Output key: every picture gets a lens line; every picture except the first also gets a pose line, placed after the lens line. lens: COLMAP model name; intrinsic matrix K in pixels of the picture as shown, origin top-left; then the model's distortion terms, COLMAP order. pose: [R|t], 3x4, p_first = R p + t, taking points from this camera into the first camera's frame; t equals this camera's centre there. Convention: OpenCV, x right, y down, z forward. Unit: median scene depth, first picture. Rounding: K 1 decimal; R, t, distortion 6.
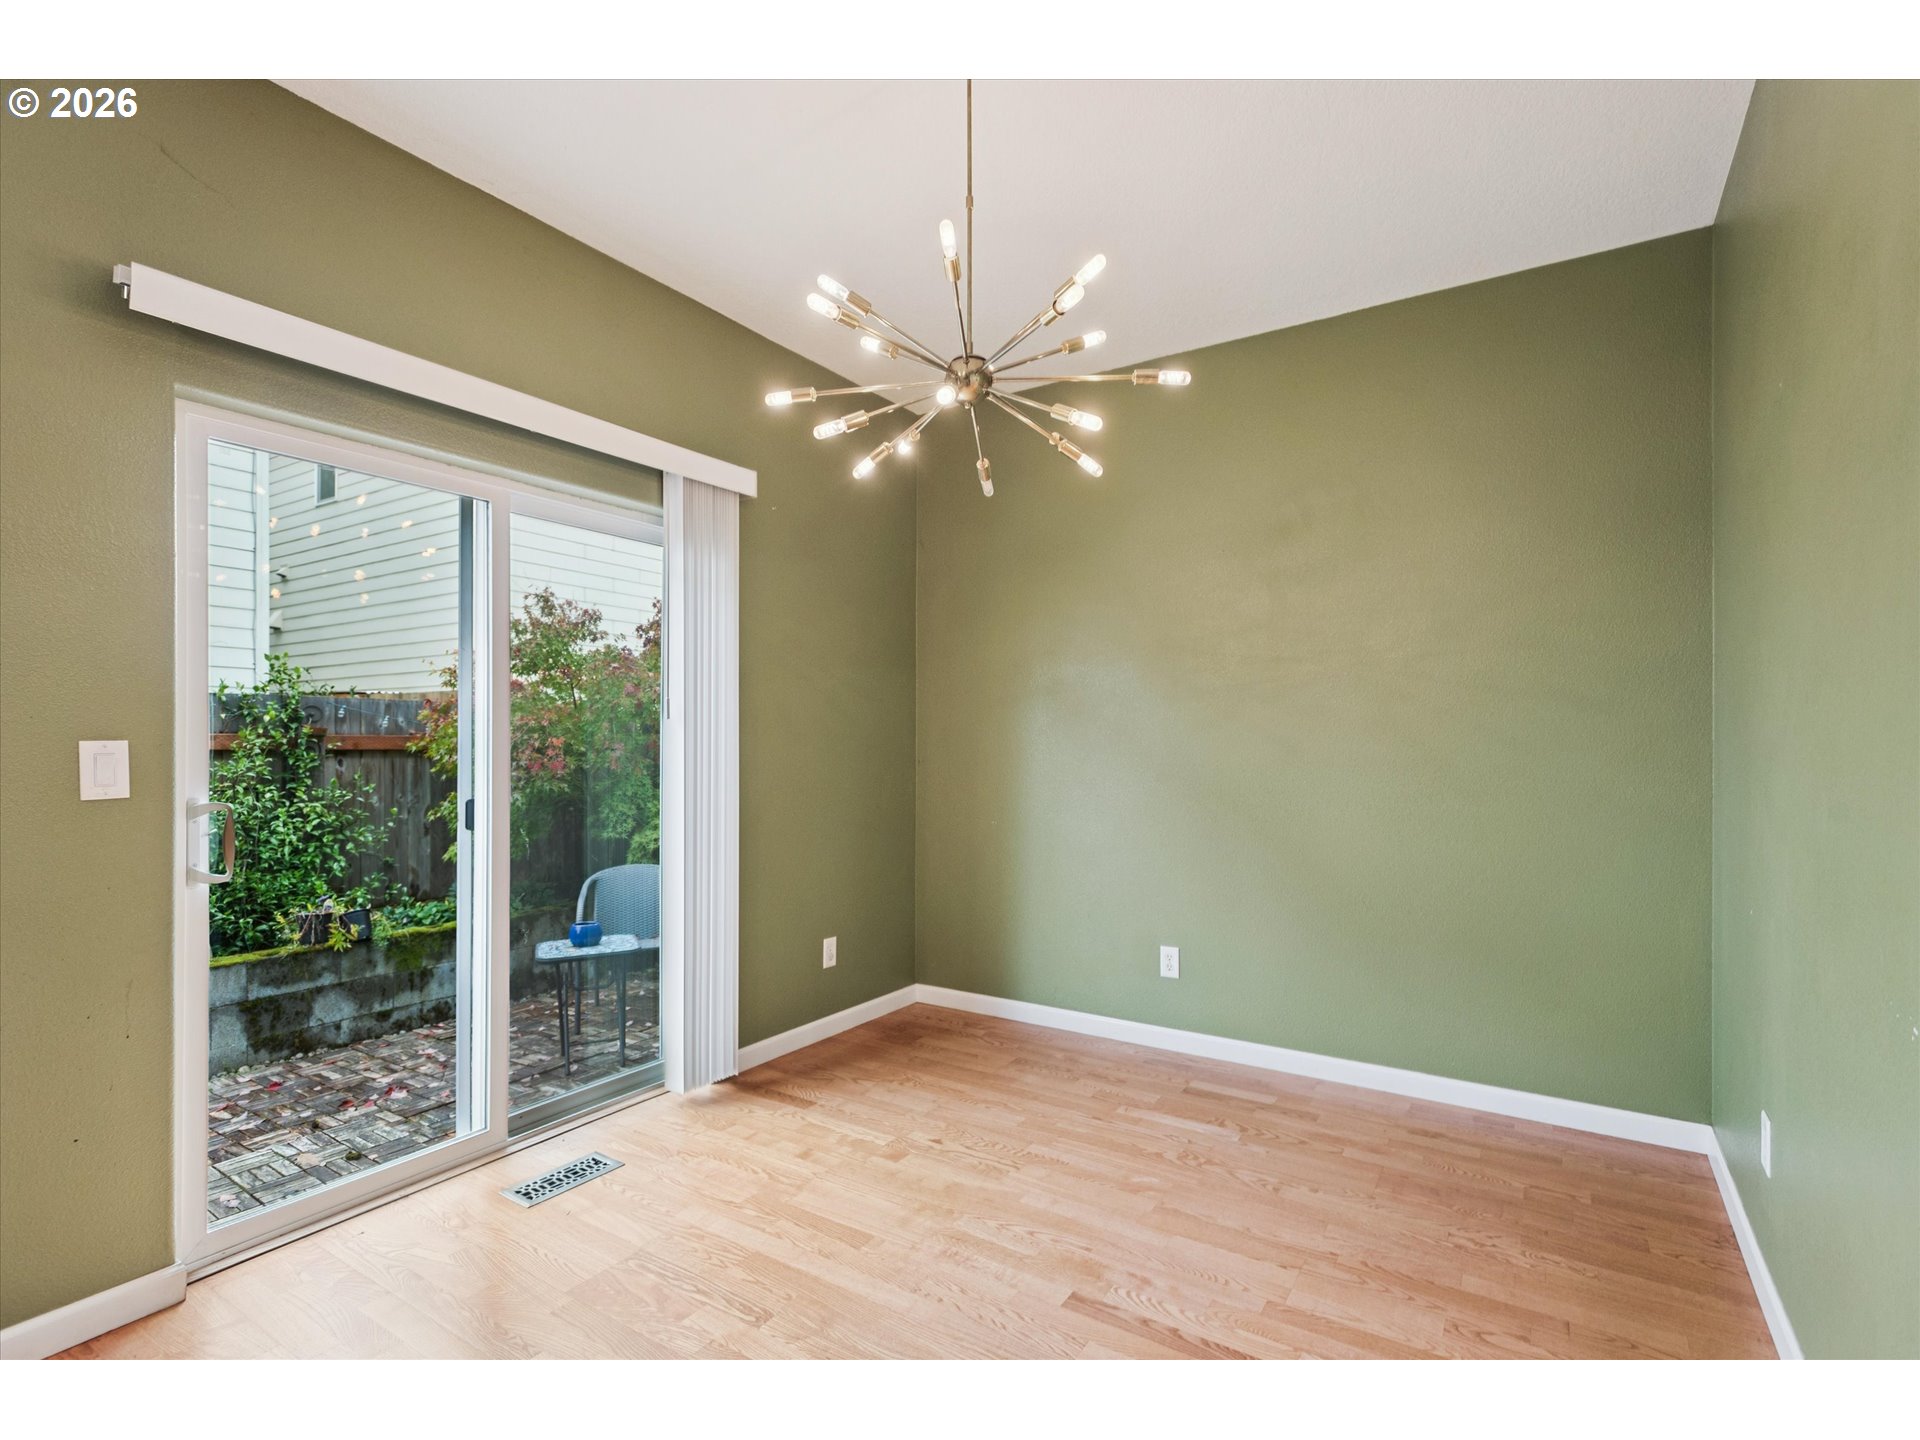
lens RADIAL K [[915.5, 0, 954.6], [0, 915.5, 741.5], [0, 0, 1]] dist [0.002989, 0.000306]
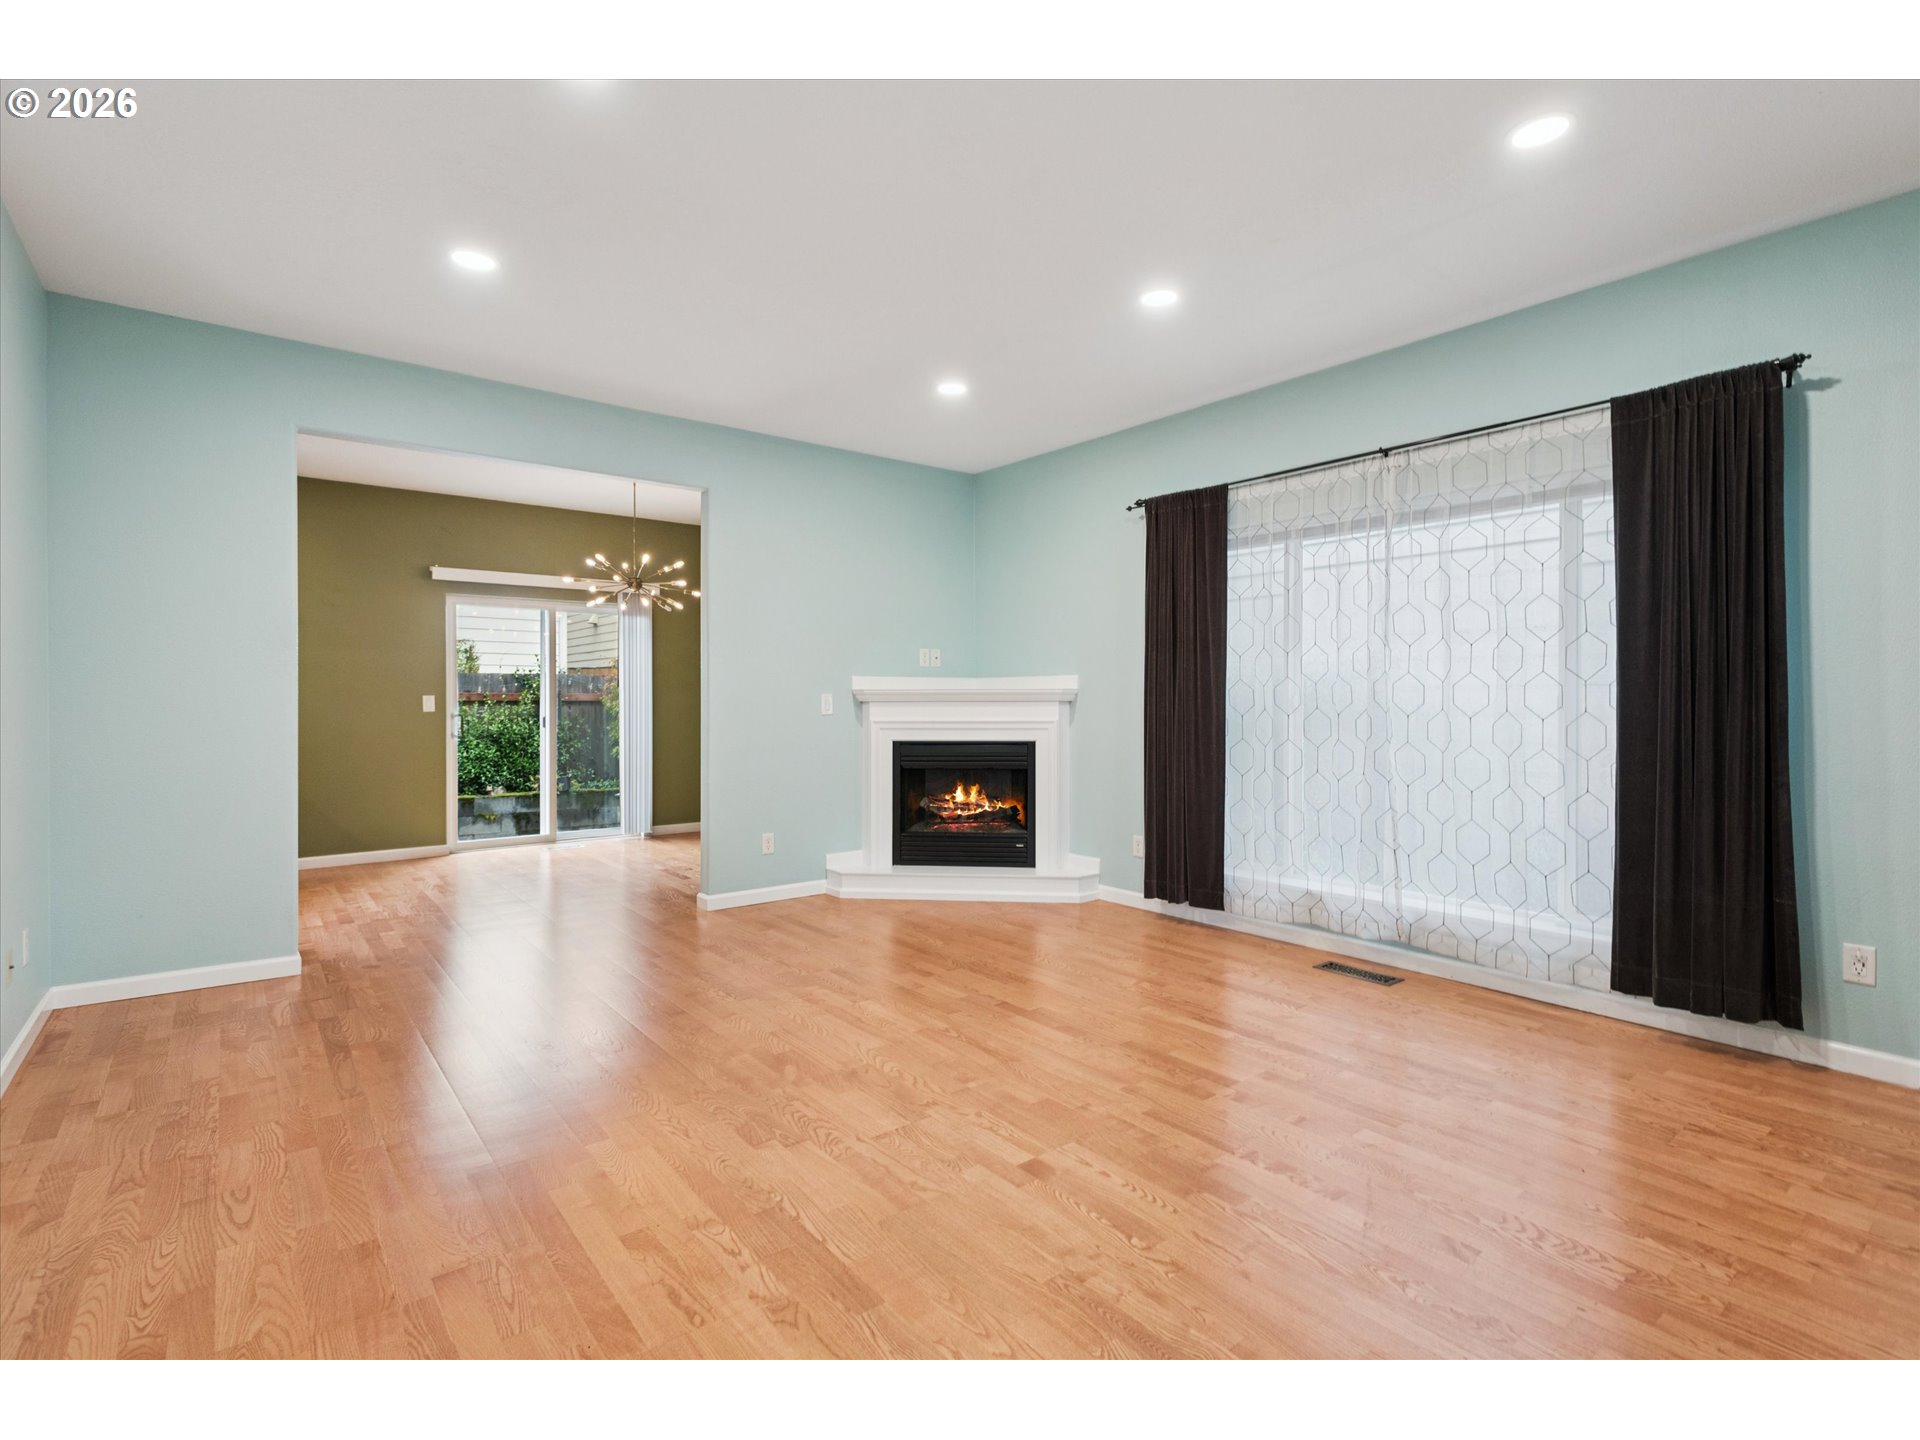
lens RADIAL K [[927.7, 0, 966.3], [0, 927.7, 718.7], [0, 0, 1]] dist [0.014053, -0.001061]
pose [[0.947197, 0.007842, -0.320555, 1.403841], [-0.001080, 0.999773, 0.021266, 0.006671], [0.320650, -0.019797, 0.946991, -1.114809]]
